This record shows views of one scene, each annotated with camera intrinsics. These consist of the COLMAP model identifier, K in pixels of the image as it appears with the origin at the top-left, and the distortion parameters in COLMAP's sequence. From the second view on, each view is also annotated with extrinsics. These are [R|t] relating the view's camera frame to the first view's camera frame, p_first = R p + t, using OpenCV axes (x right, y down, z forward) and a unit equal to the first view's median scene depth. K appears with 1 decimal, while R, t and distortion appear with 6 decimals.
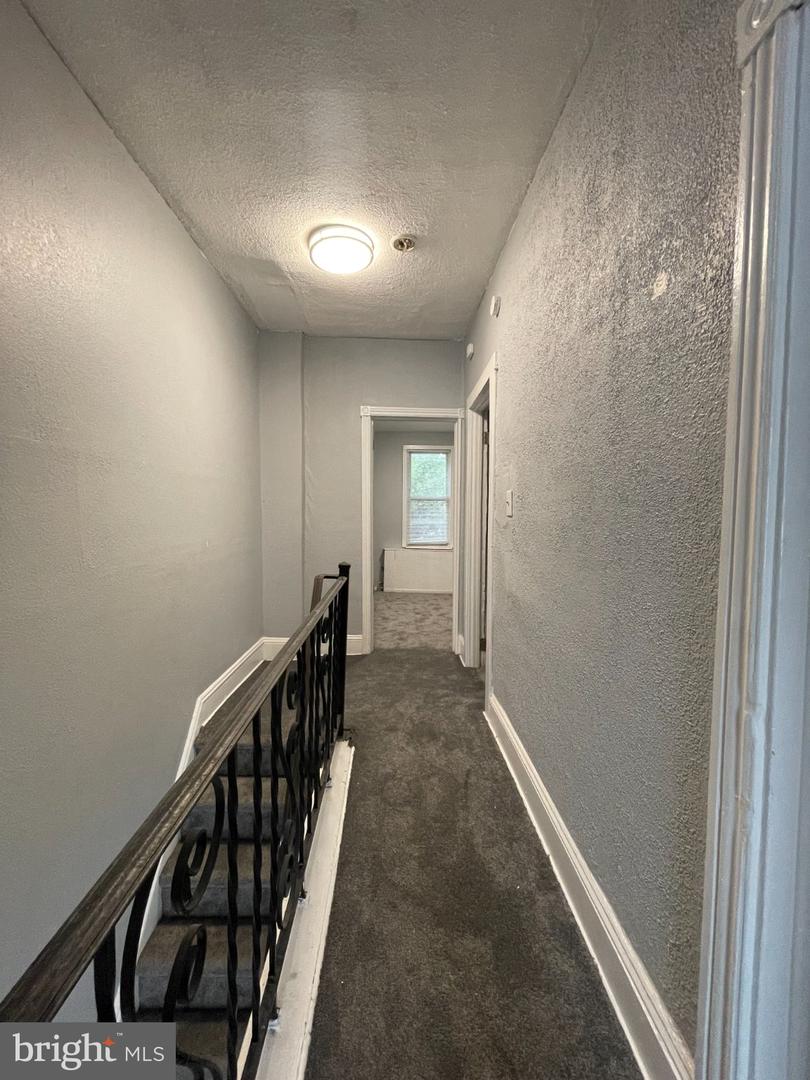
lens RADIAL K [[435.2, 0, 401.9], [0, 435.2, 535.0], [0, 0, 1]] dist [-0.003173, 0.001720]
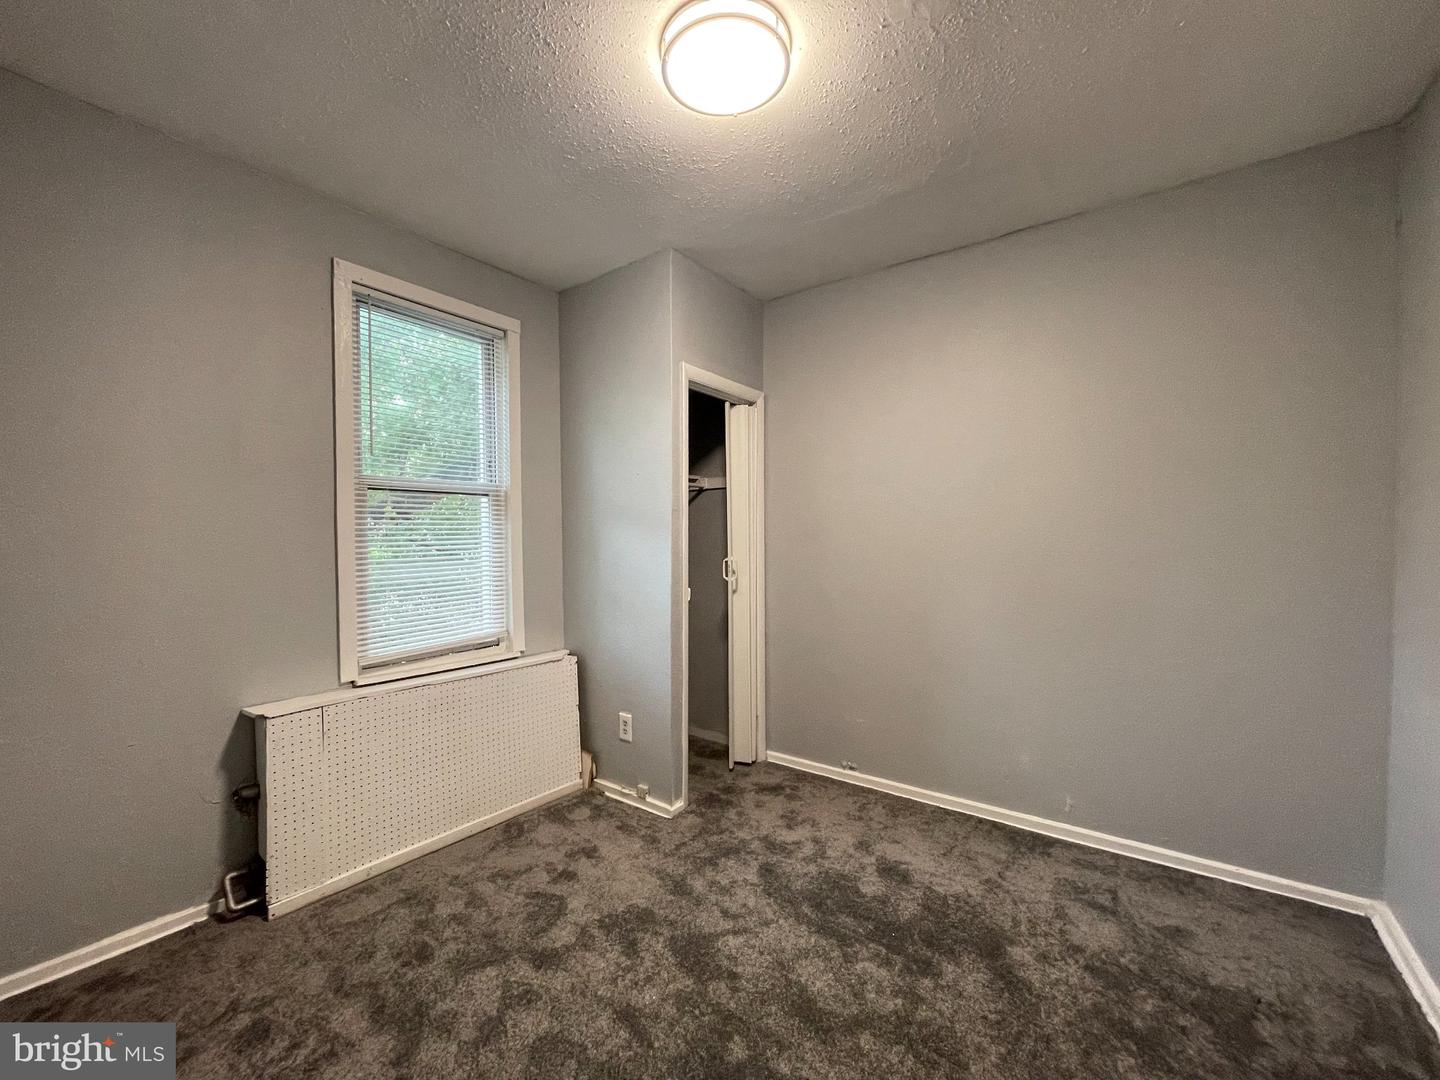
lens RADIAL K [[580.3, 0, 709.9], [0, 580.3, 543.4], [0, 0, 1]] dist [-0.003173, 0.001720]
pose [[0.618279, -0.031417, 0.785330, -0.122505], [0.040011, 0.999163, 0.008471, -0.044342], [-0.784939, 0.026184, 0.619019, 0.637763]]
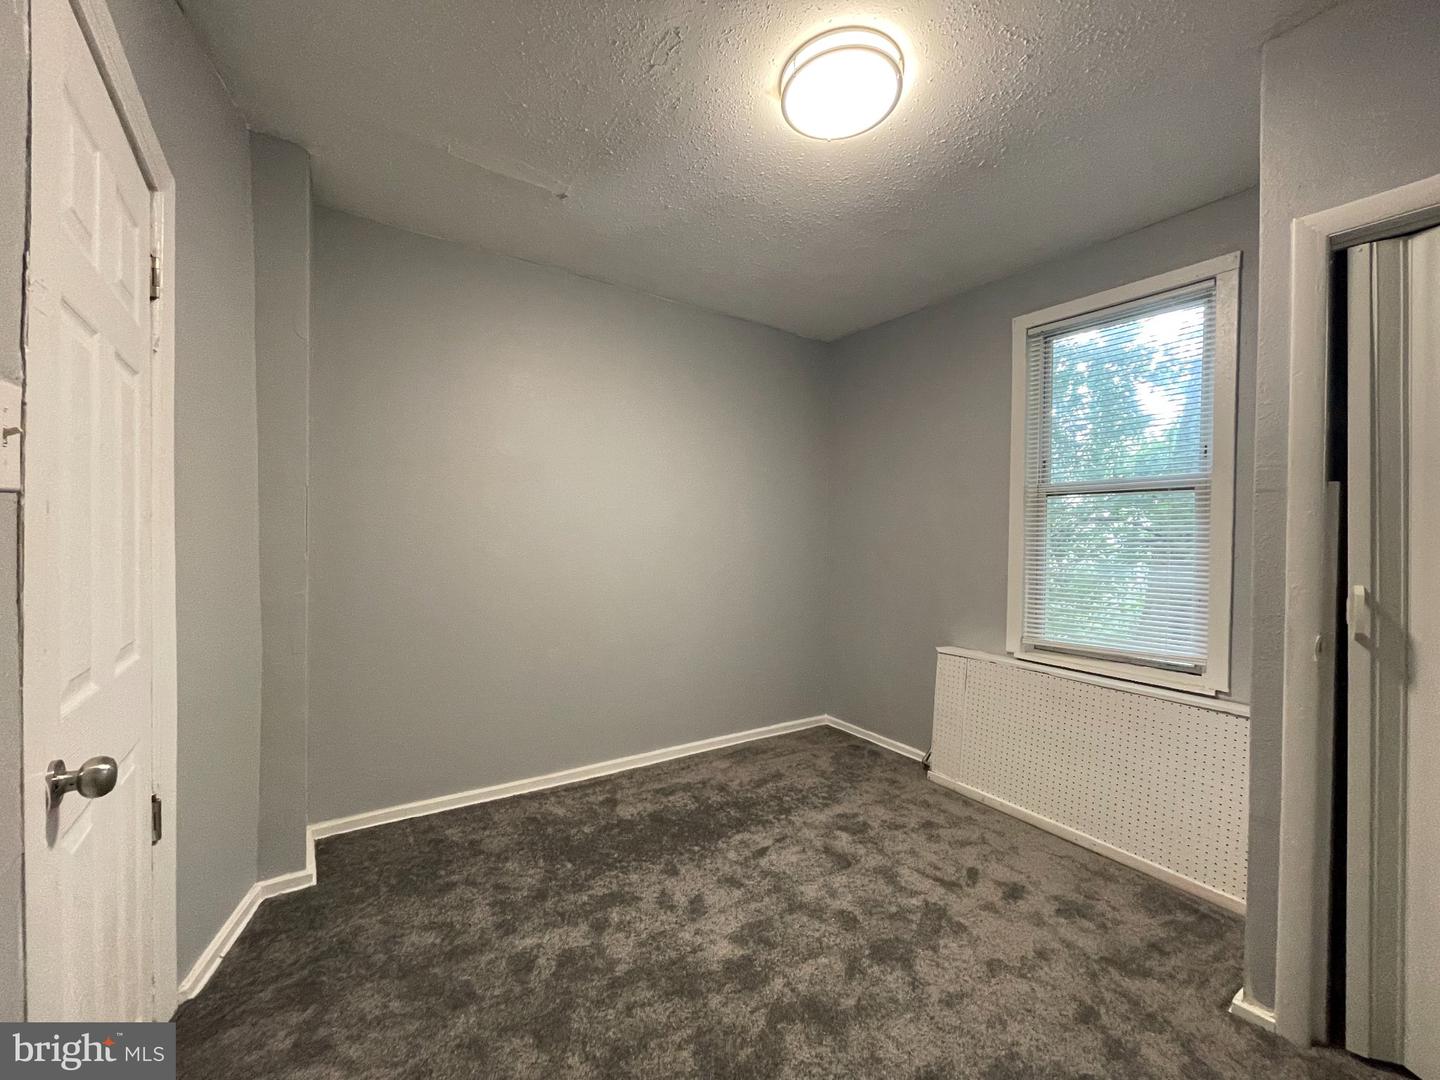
lens RADIAL K [[580.3, 0, 712.0], [0, 580.3, 544.2], [0, 0, 1]] dist [-0.003173, 0.001720]
pose [[0.550701, 0.005250, -0.834686, 0.222589], [-0.038942, 0.999053, -0.019409, -0.031658], [0.833794, 0.043193, 0.550384, 0.598946]]
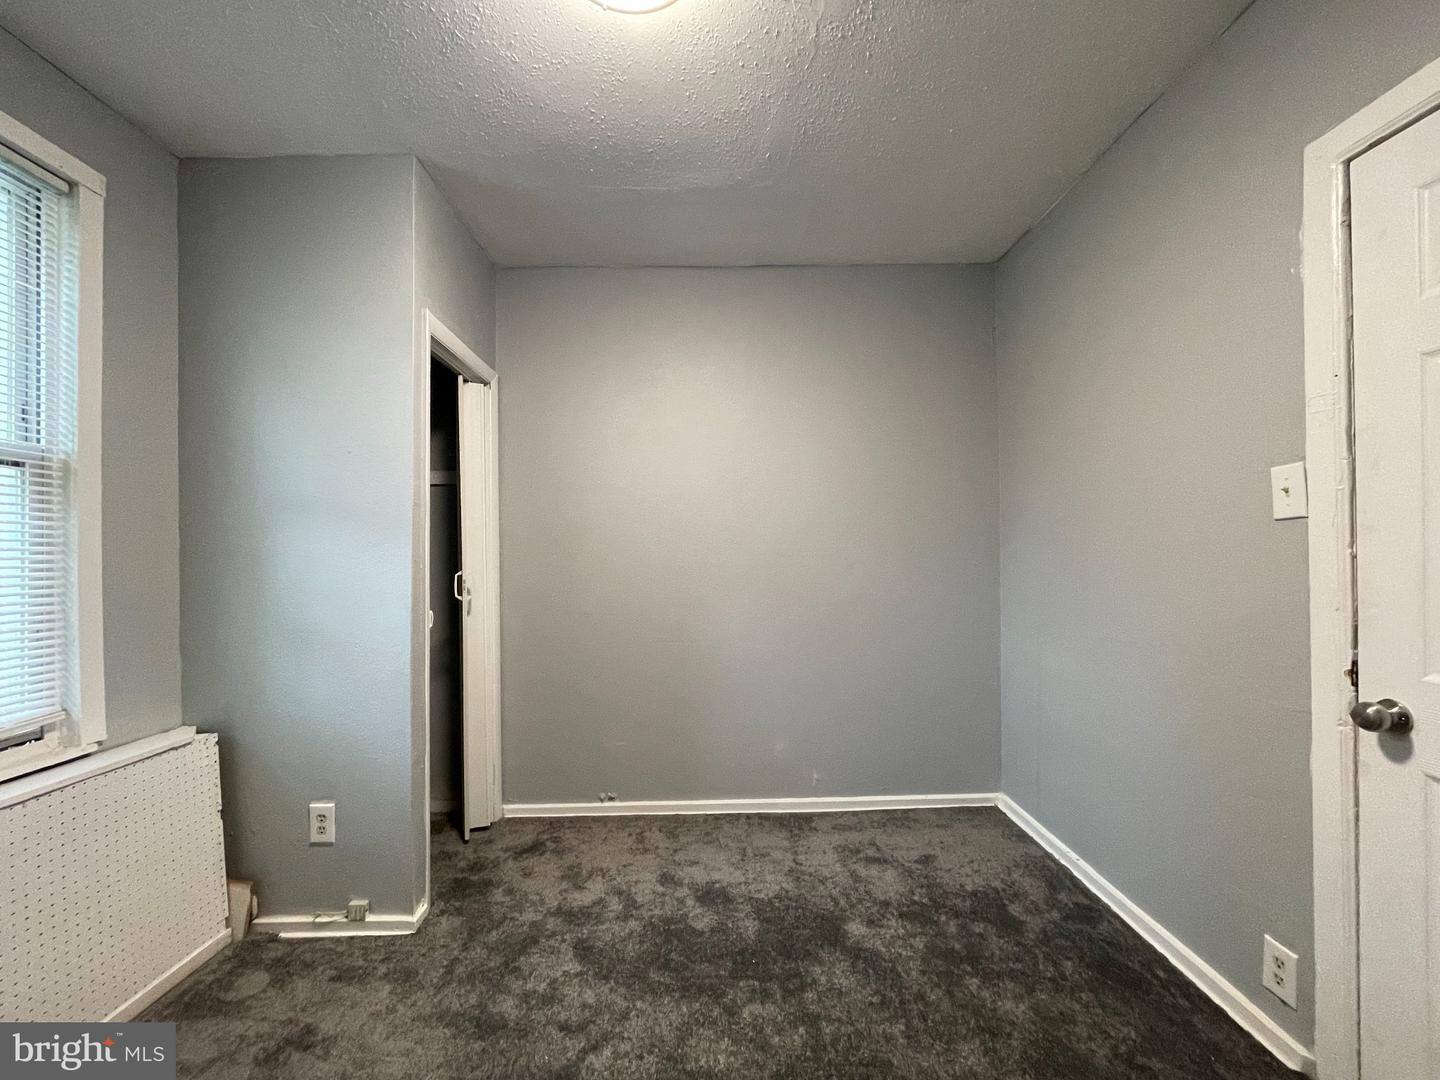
lens RADIAL K [[580.3, 0, 709.3], [0, 580.3, 543.1], [0, 0, 1]] dist [-0.003173, 0.001720]
pose [[0.019772, 0.002481, 0.999801, -0.115312], [0.047499, 0.998865, -0.003418, -0.037692], [-0.998676, 0.047557, 0.019632, 0.742738]]
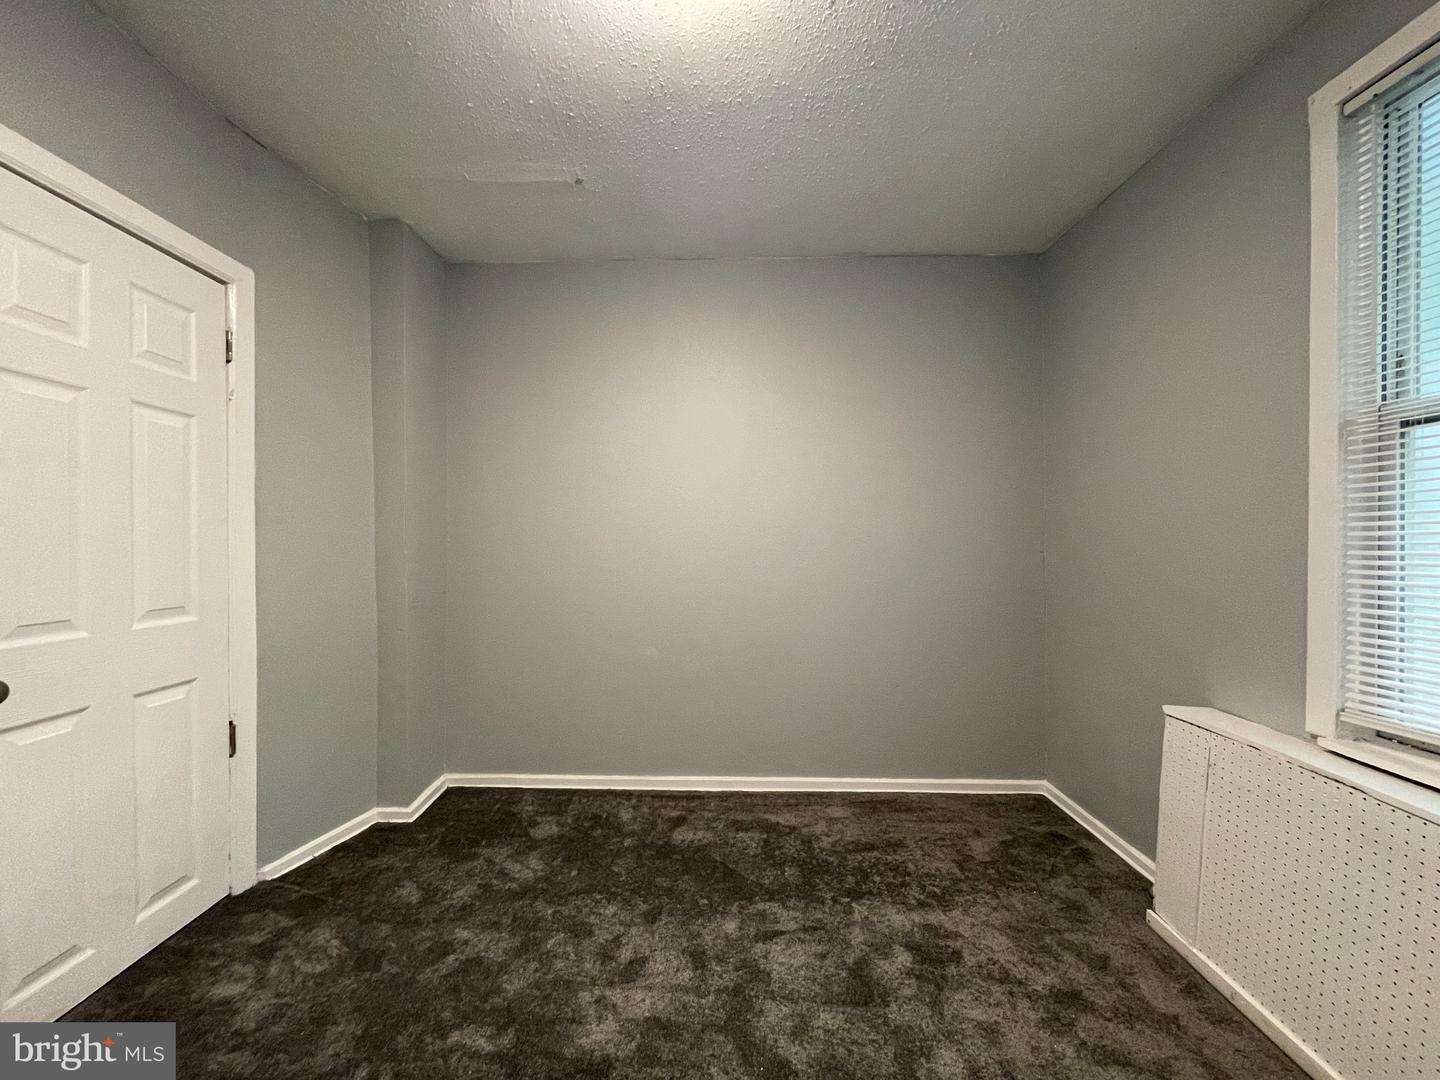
lens RADIAL K [[580.3, 0, 719.1], [0, 580.3, 544.3], [0, 0, 1]] dist [-0.003173, 0.001720]
pose [[-0.032887, -0.006672, -0.999437, 0.217975], [-0.036538, 0.999317, -0.005469, -0.032327], [0.998791, 0.036337, -0.033108, 0.786899]]
